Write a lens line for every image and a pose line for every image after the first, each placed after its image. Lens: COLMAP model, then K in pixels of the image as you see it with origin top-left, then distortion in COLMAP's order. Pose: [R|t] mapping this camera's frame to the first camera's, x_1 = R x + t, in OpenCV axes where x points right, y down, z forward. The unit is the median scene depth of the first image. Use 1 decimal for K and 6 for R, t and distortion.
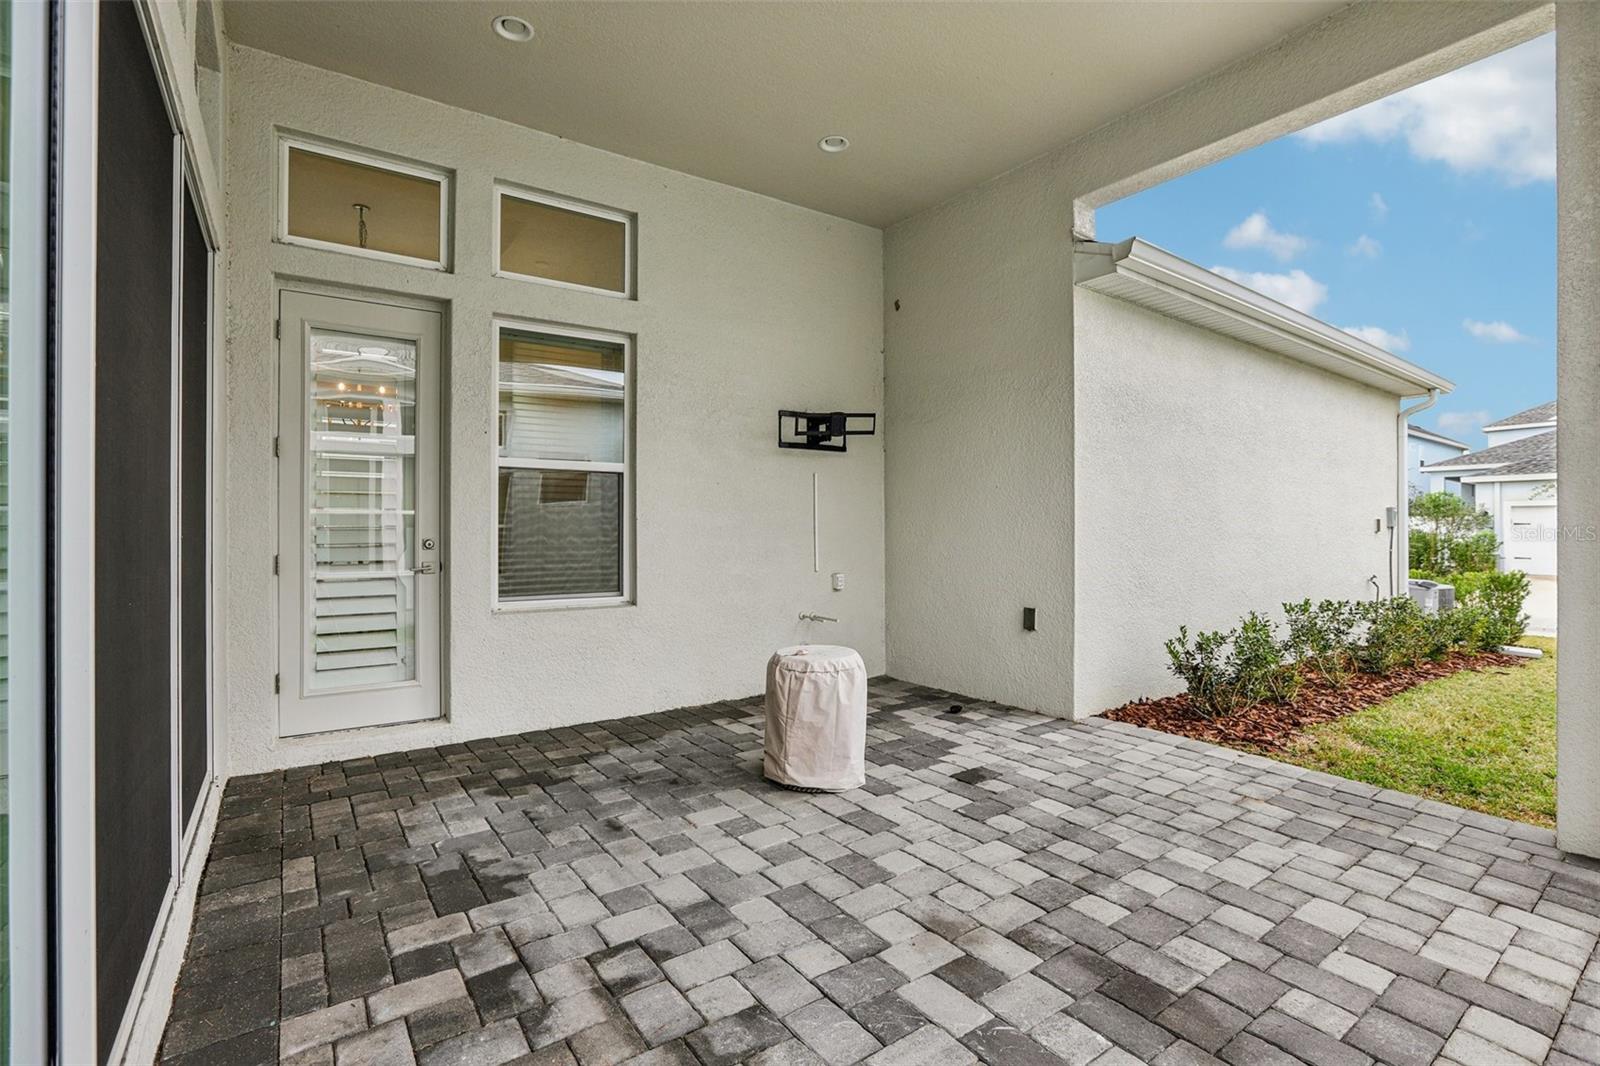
lens RADIAL K [[724.9, 0, 790.0], [0, 724.9, 527.2], [0, 0, 1]] dist [-0.038625, 0.010847]
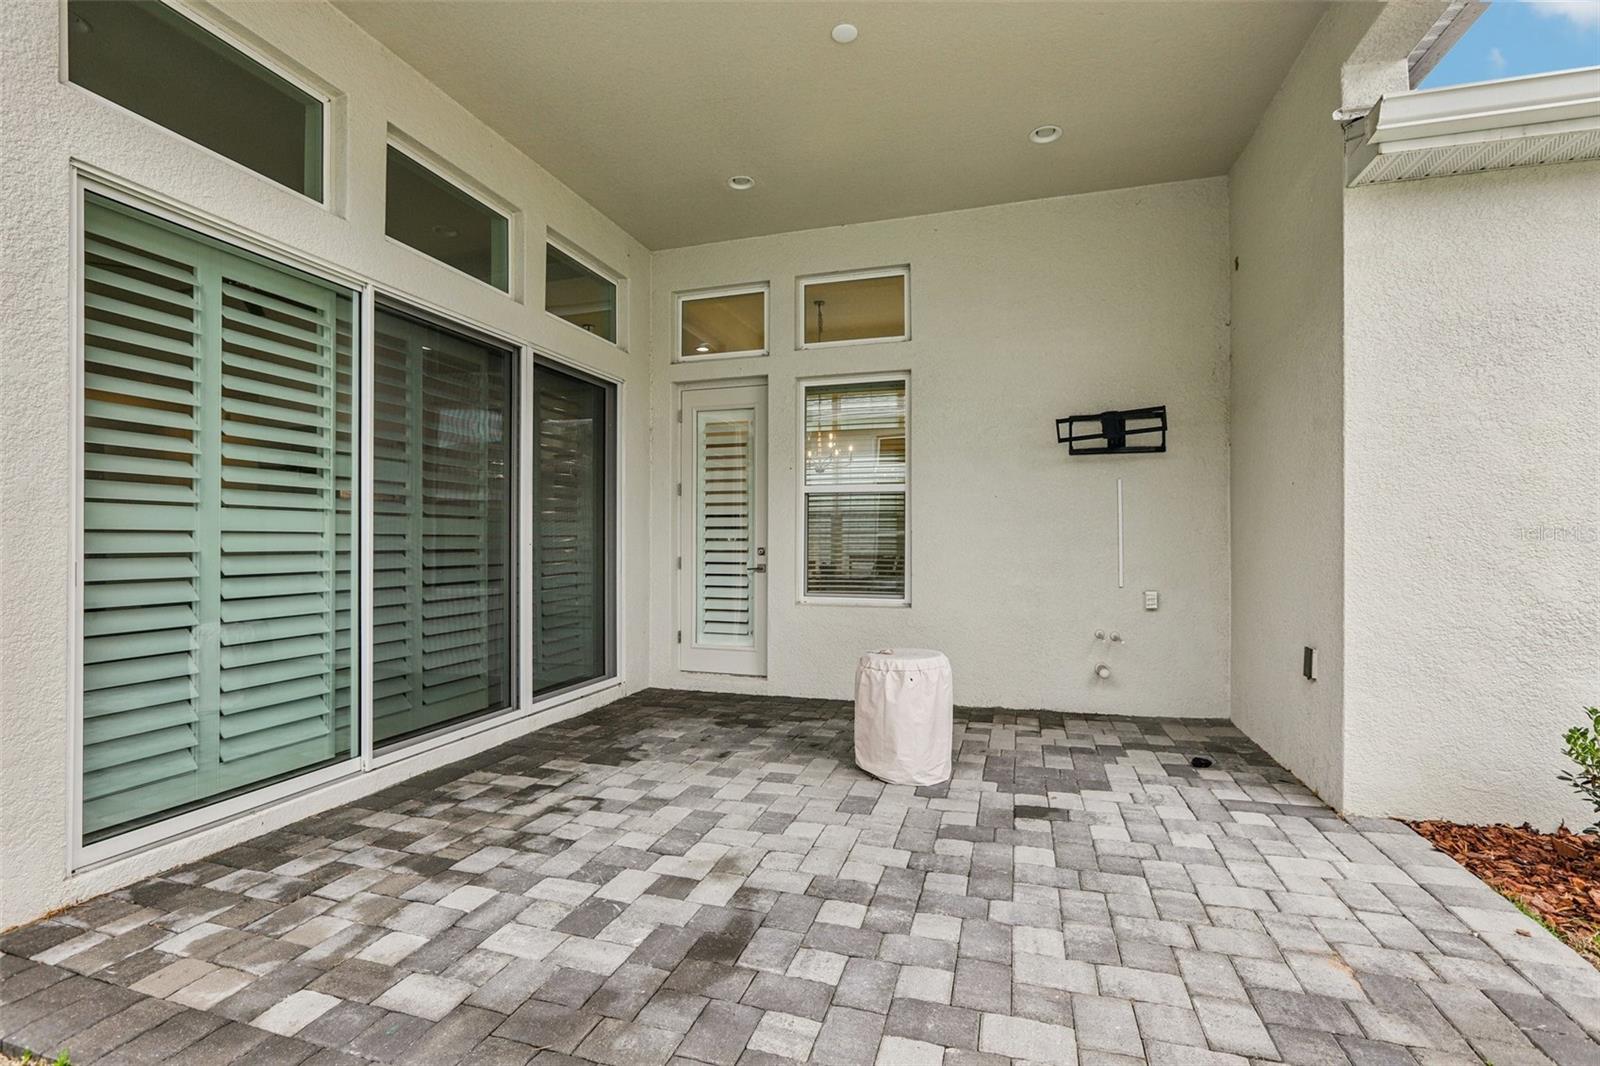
lens RADIAL K [[724.9, 0, 798.2], [0, 724.9, 535.8], [0, 0, 1]] dist [-0.038625, 0.010847]
pose [[0.620585, -0.007773, -0.784101, 0.857085], [0.002324, 0.999965, -0.008074, 0.006162], [0.784136, 0.003189, 0.620581, 0.227885]]
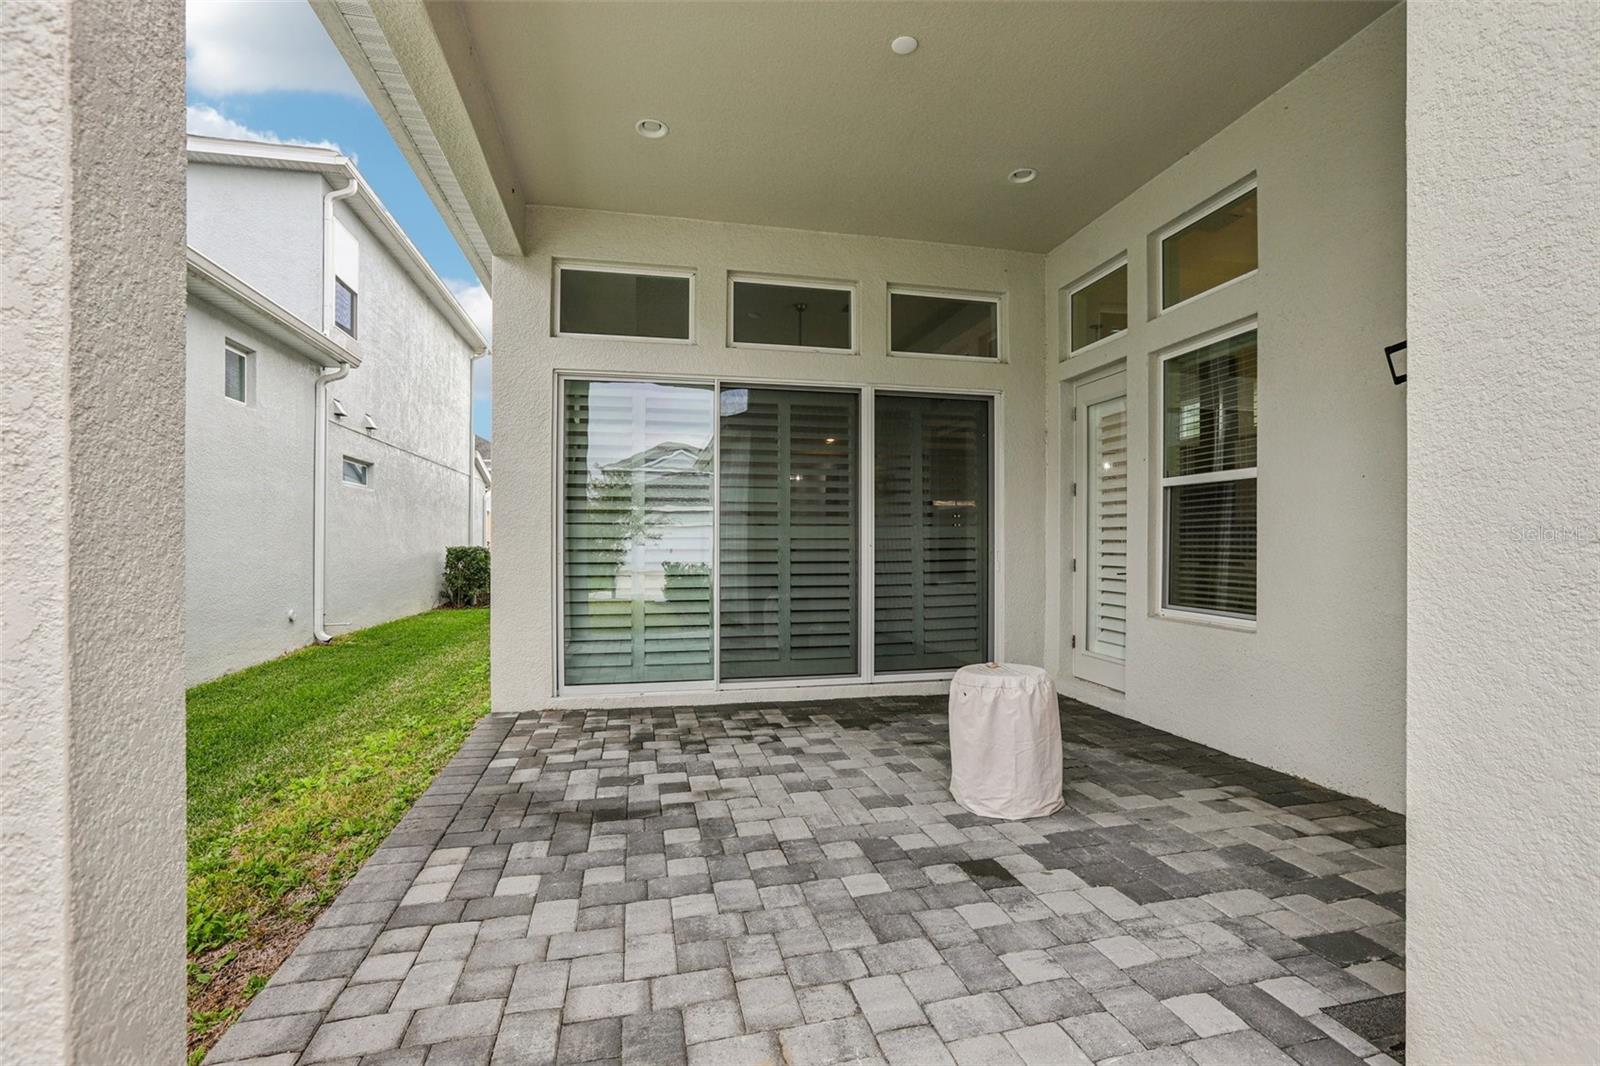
lens RADIAL K [[724.9, 0, 809.8], [0, 724.9, 539.2], [0, 0, 1]] dist [-0.038625, 0.010847]
pose [[-0.364816, -0.004122, -0.931070, 1.128203], [0.002988, 0.999980, -0.005598, 0.001749], [0.931075, -0.004824, -0.364797, 1.218101]]
